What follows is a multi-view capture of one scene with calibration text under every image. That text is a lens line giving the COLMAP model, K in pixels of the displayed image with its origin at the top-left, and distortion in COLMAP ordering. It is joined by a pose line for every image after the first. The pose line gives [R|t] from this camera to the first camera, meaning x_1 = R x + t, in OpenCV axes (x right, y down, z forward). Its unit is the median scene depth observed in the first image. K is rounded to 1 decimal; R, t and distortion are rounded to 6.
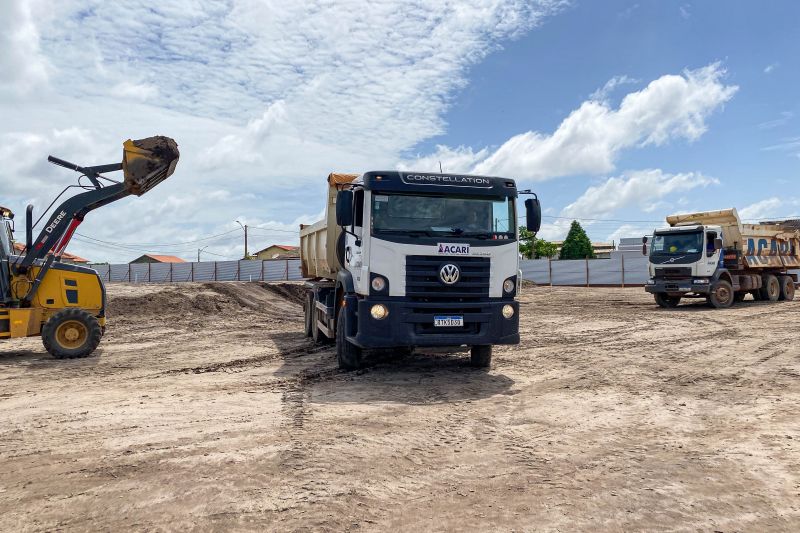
lens RADIAL K [[604.5, 0, 400.0], [0, 604.5, 266.5], [0, 0, 1]] dist [-0.006119, -0.007513]
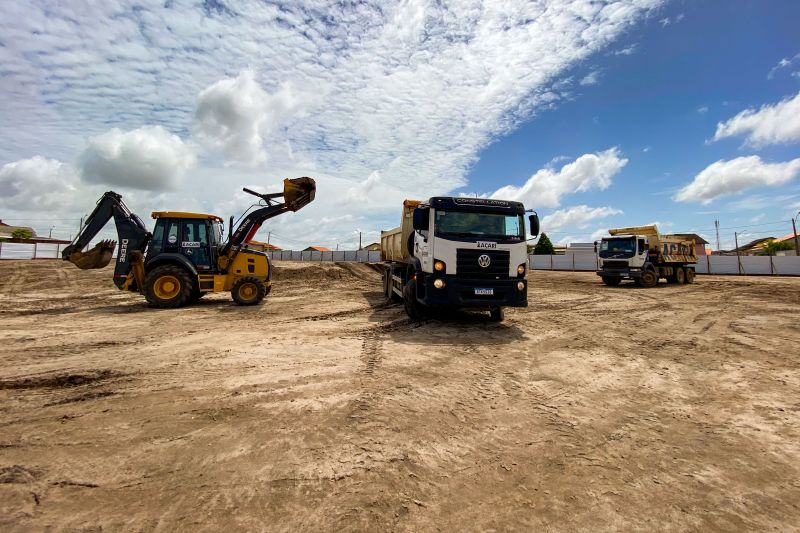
lens RADIAL K [[316.6, 0, 400.4], [0, 316.6, 235.0], [0, 0, 1]] dist [0.001992, -0.013406]
pose [[0.991365, 0.016433, -0.130097, -0.007469], [-0.024837, 0.997689, -0.063246, 0.000651], [0.128757, 0.065931, 0.989482, 0.164304]]
